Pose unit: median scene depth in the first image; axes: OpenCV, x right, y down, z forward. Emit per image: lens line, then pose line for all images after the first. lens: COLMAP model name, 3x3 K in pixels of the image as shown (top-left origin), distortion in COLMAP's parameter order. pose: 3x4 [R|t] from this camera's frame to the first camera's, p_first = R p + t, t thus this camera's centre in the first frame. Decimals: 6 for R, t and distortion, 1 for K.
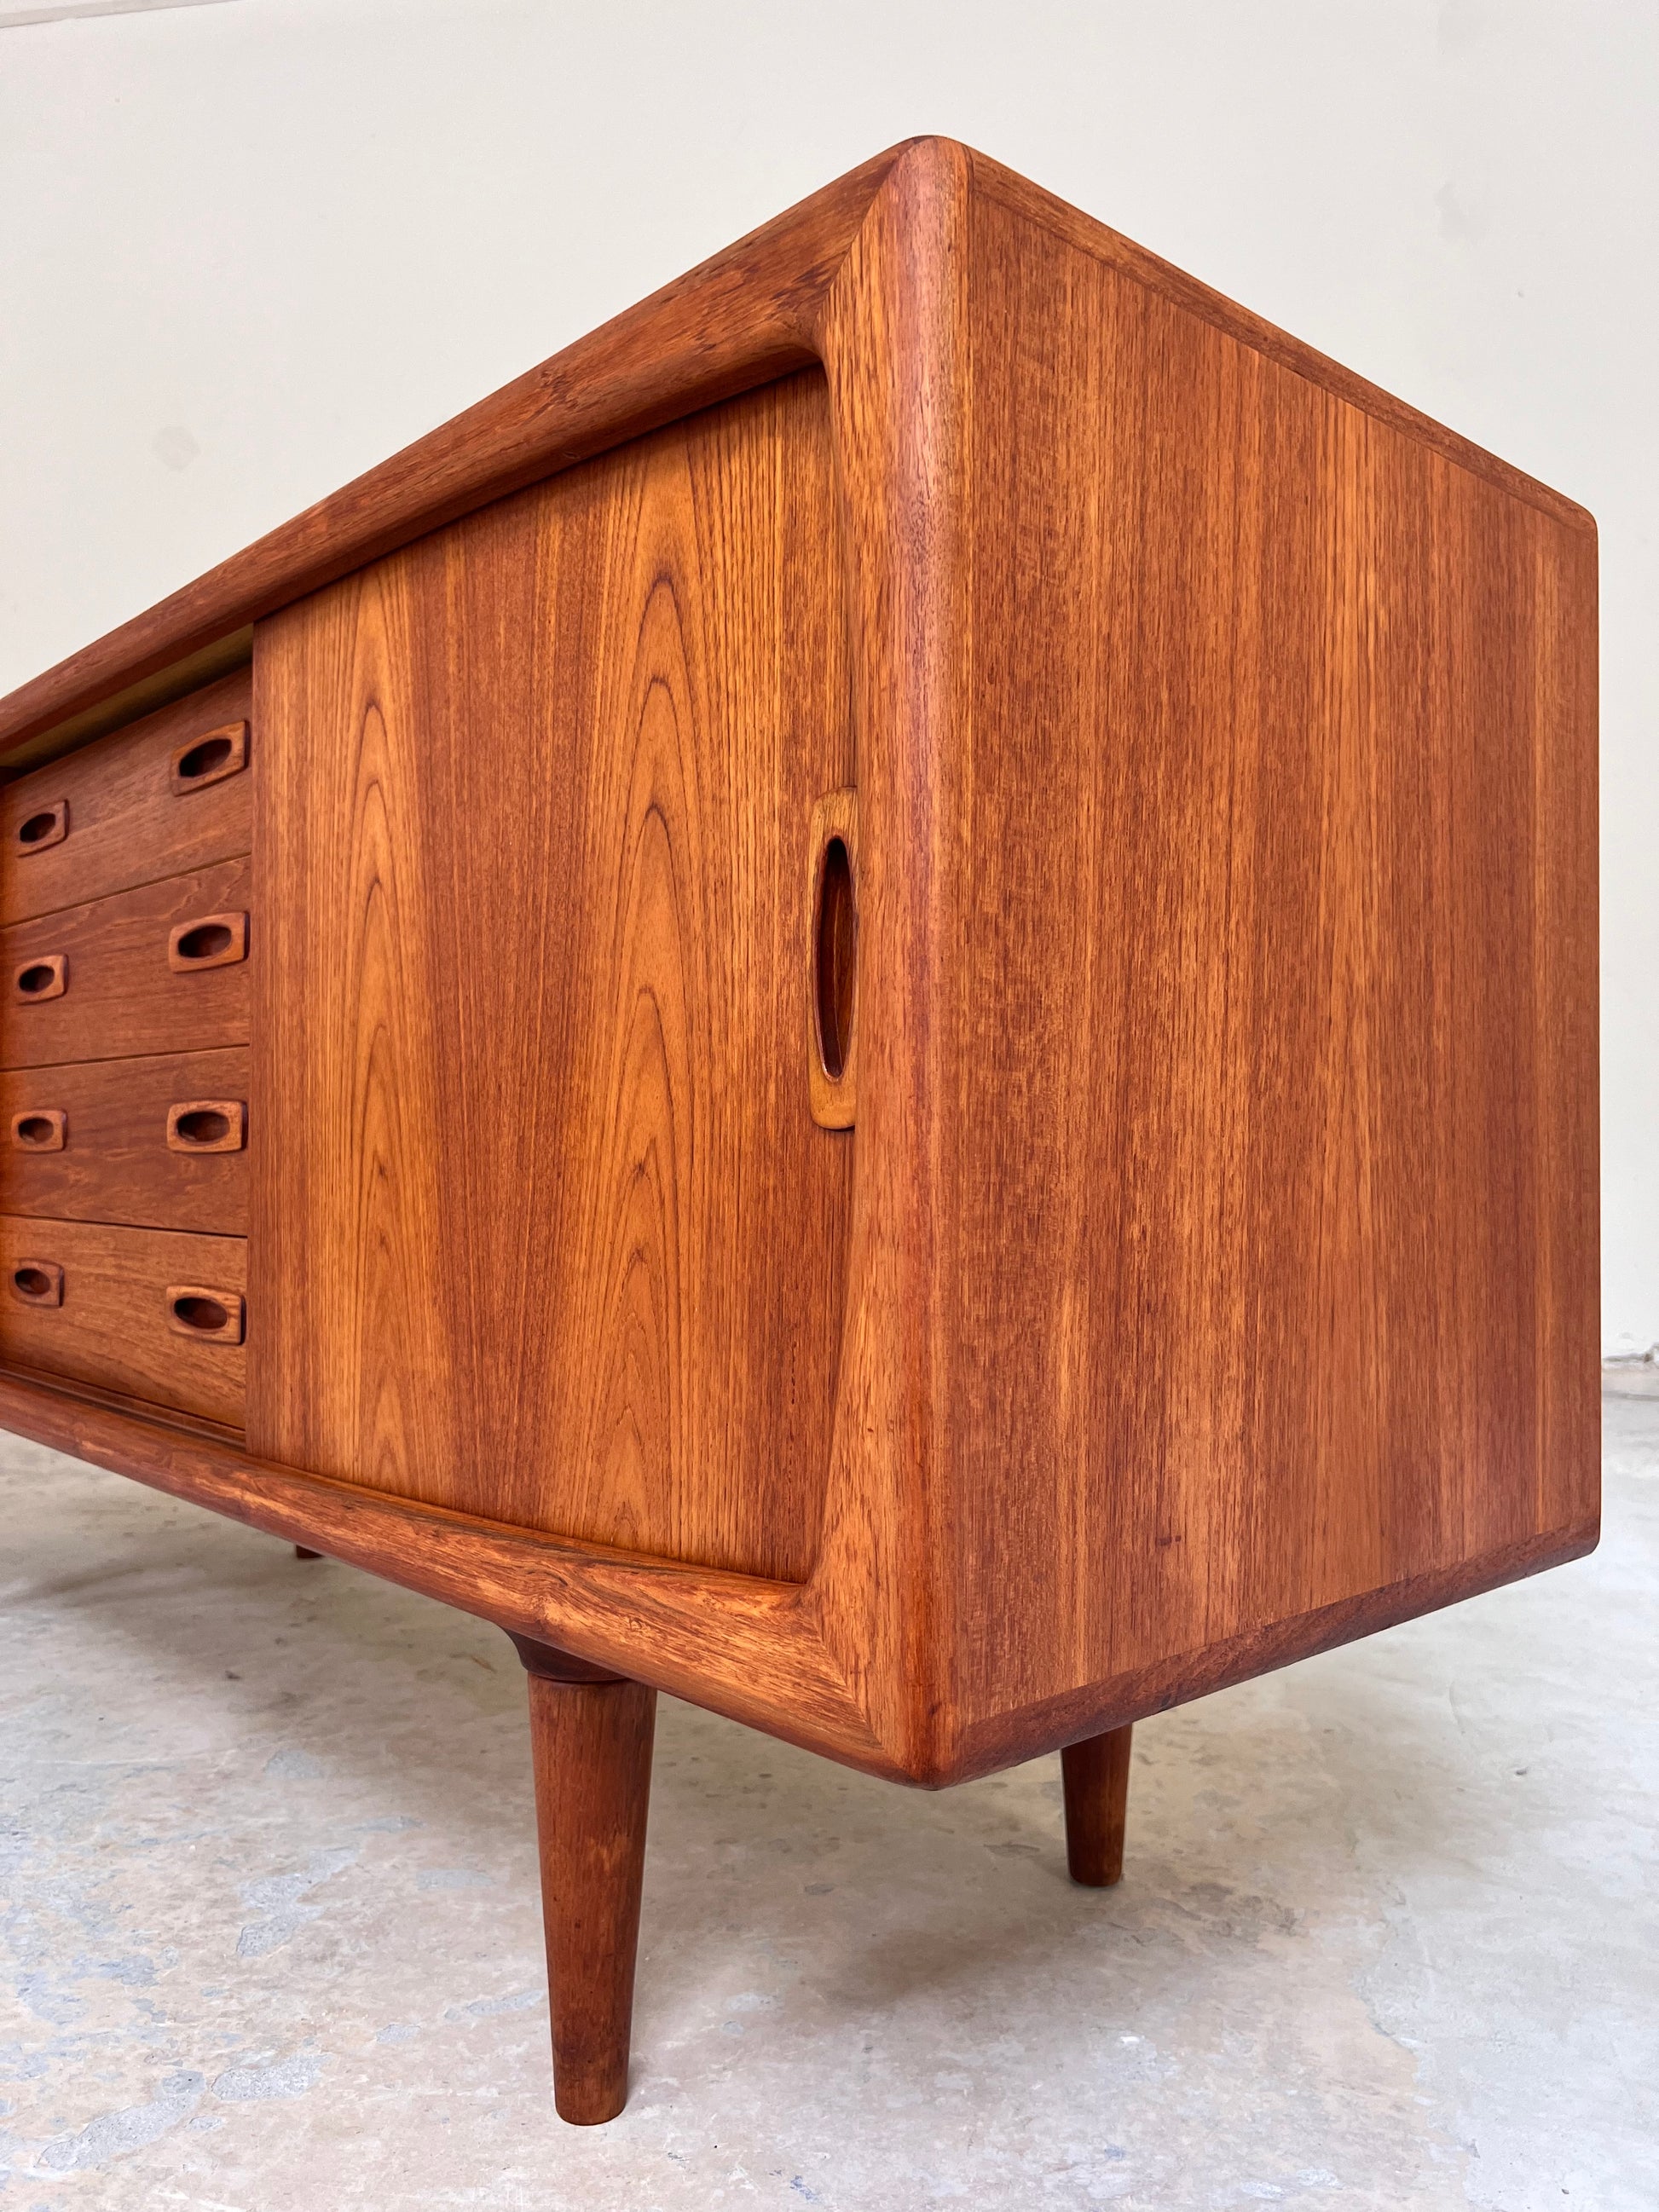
lens RADIAL K [[1683.7, 0, 858.4], [0, 1683.7, 1119.2], [0, 0, 1]] dist [0.041161, -0.056087]
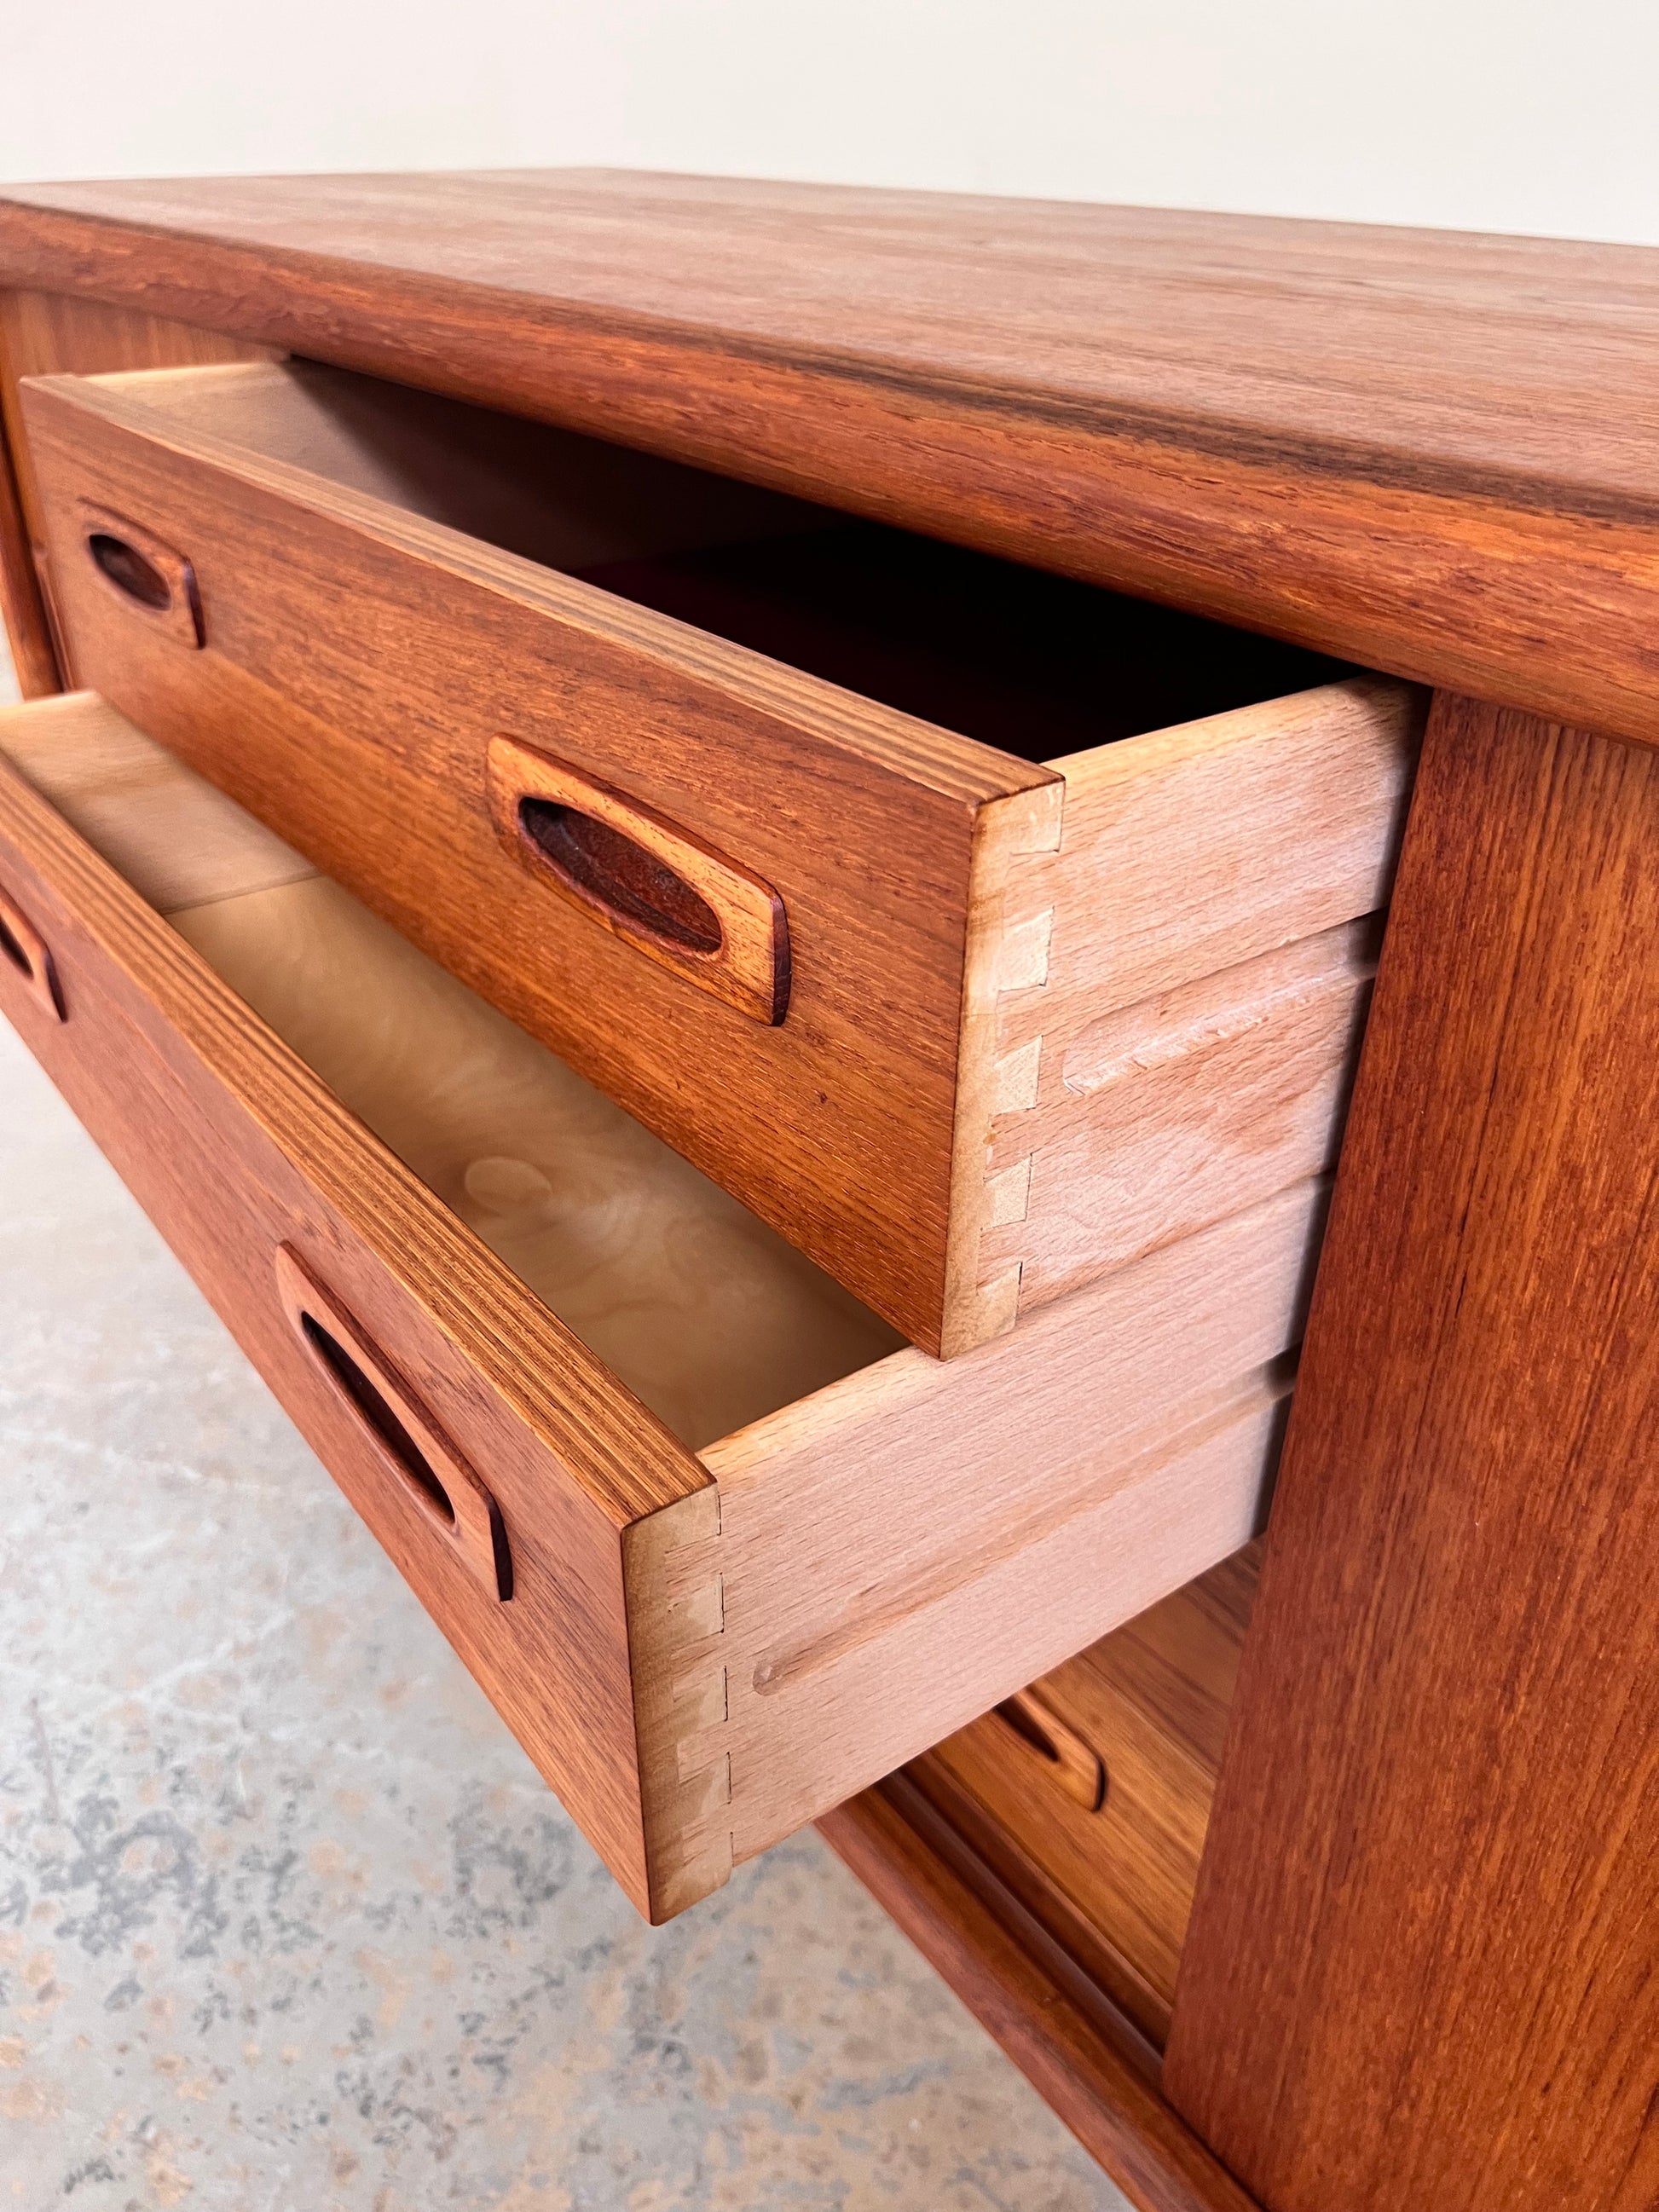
lens RADIAL K [[1724.8, 0, 809.2], [0, 1724.8, 1128.6], [0, 0, 1]] dist [0.005085, 0.004312]
pose [[0.993070, 0.060594, -0.100703, -0.544201], [0.002896, 0.843970, 0.536383, -0.492697], [0.117492, -0.532957, 0.837945, 0.823090]]
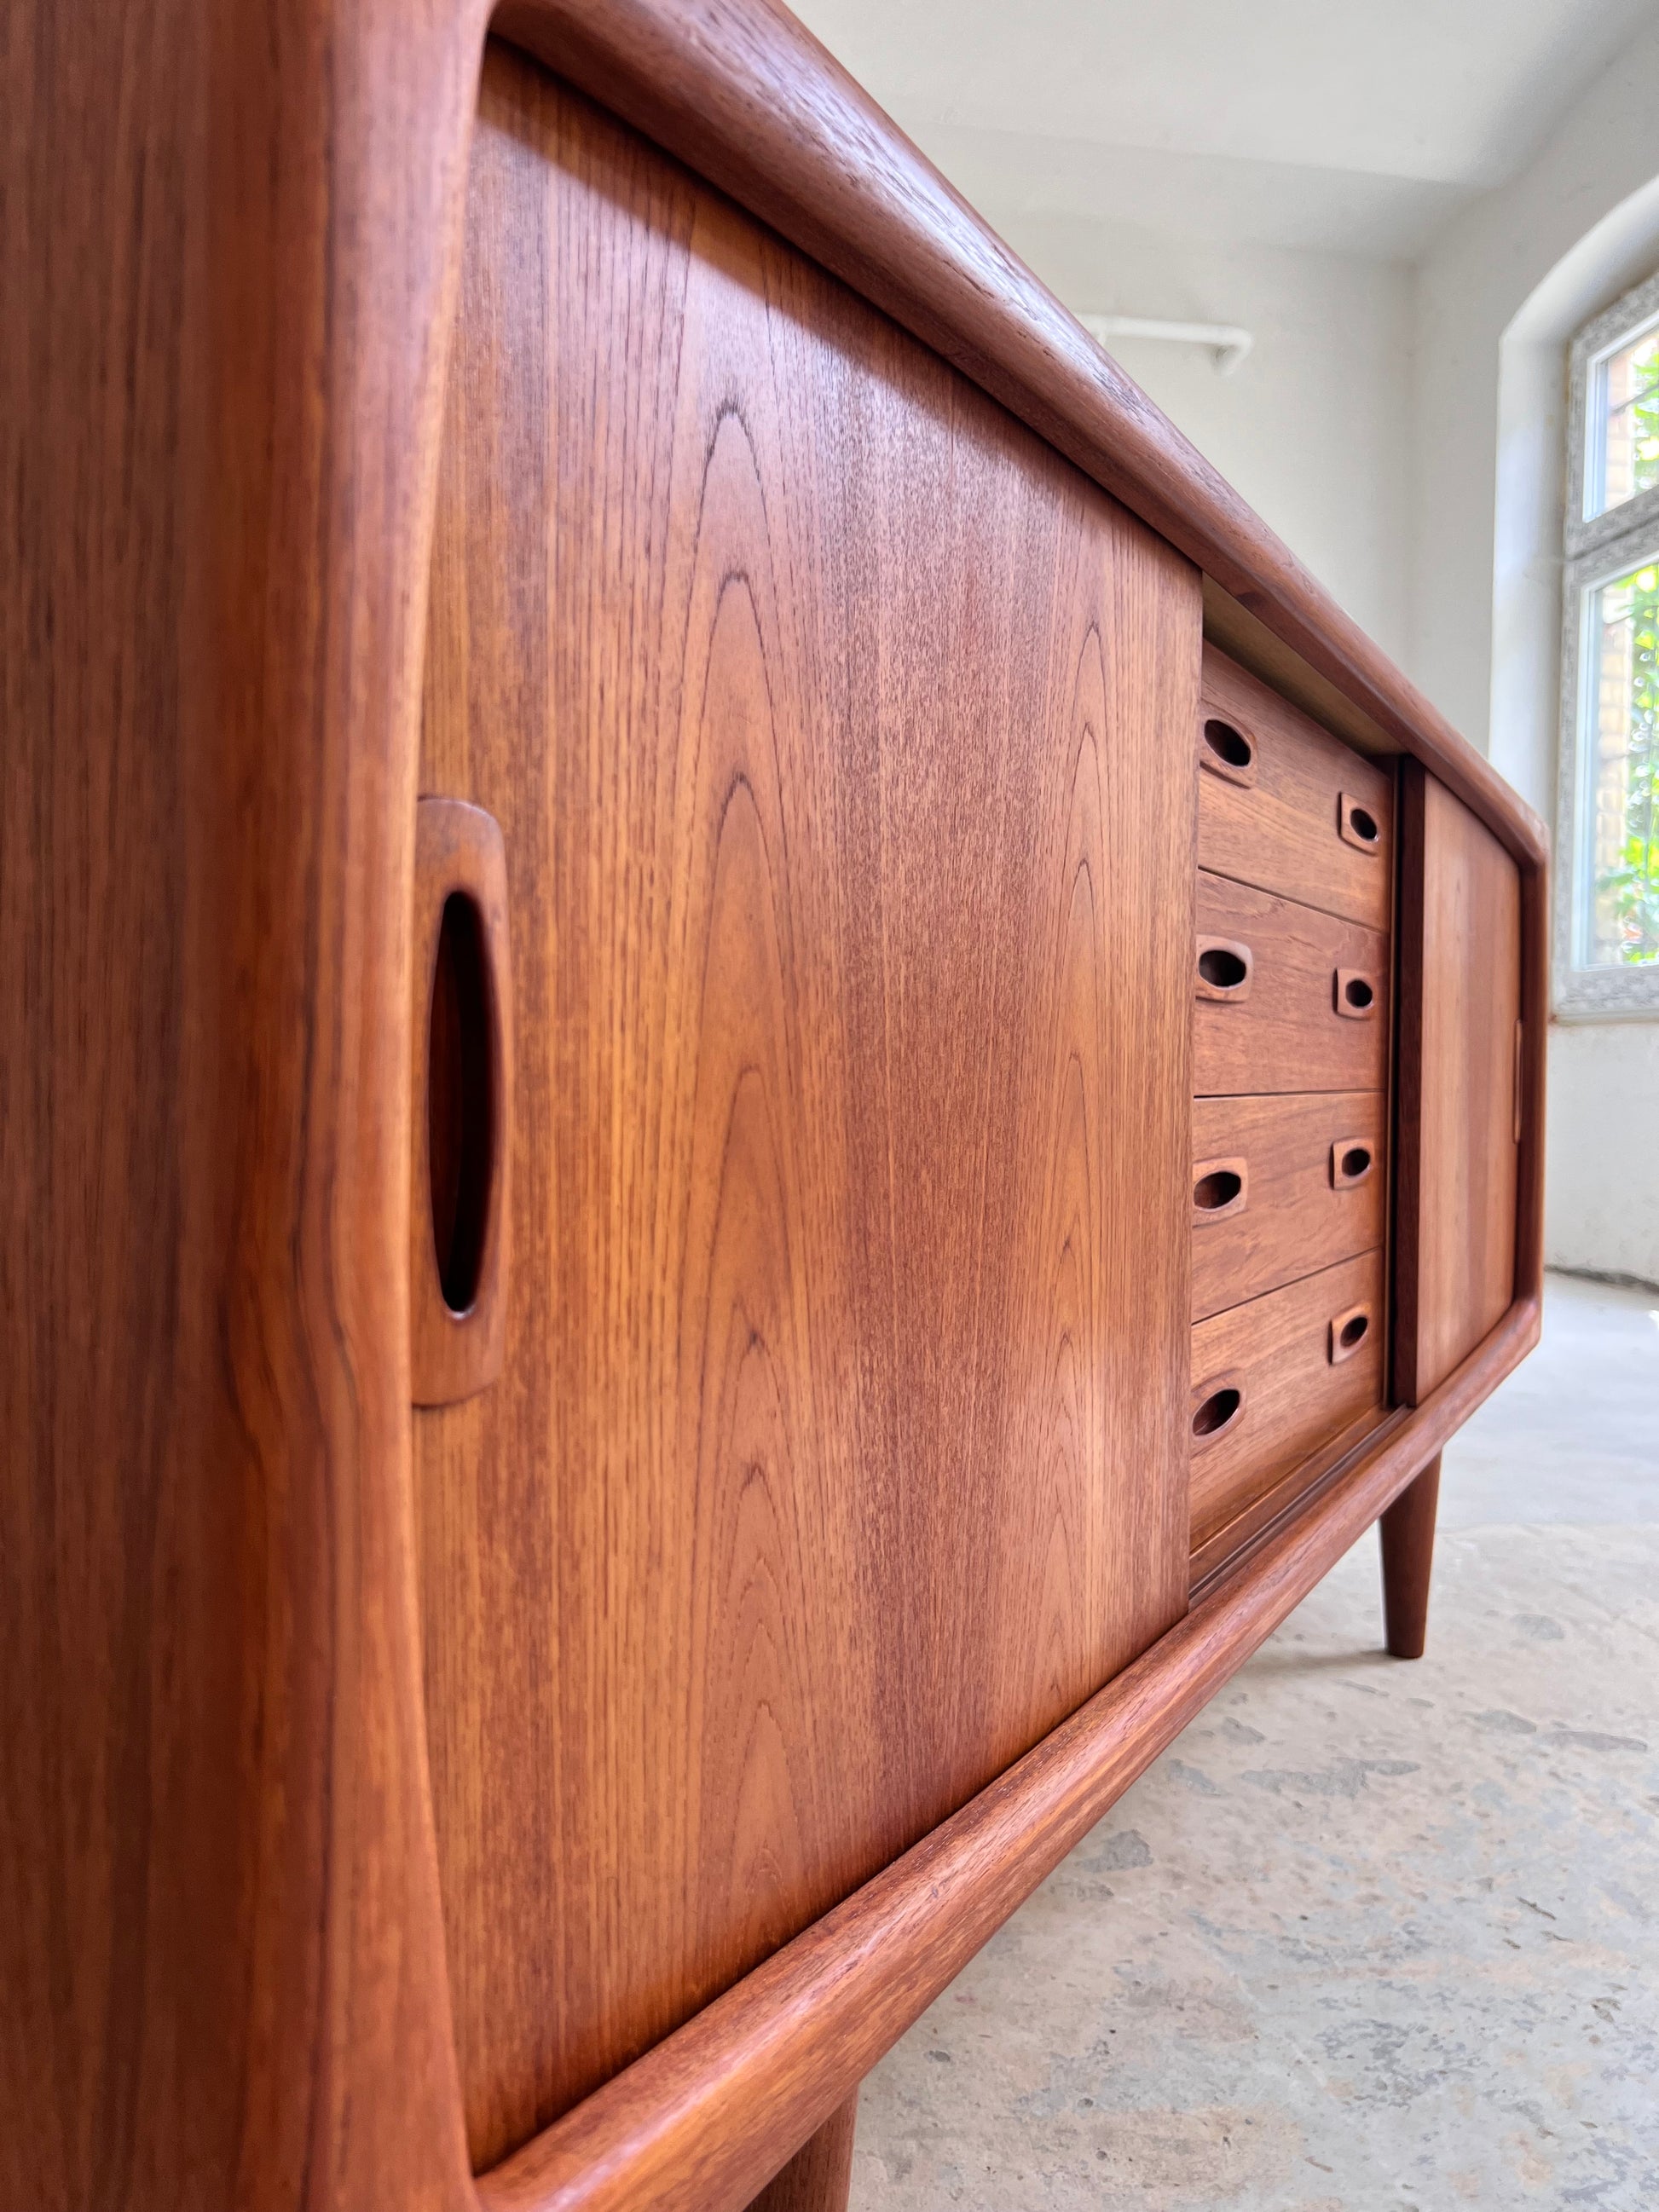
lens RADIAL K [[1683.7, 0, 818.6], [0, 1683.7, 1106.2], [0, 0, 1]] dist [0.041161, -0.056087]
pose [[-0.300108, -0.027104, 0.953520, -1.820540], [-0.024696, 0.999482, 0.020637, -0.062564], [-0.953586, -0.017355, -0.300622, 2.281309]]
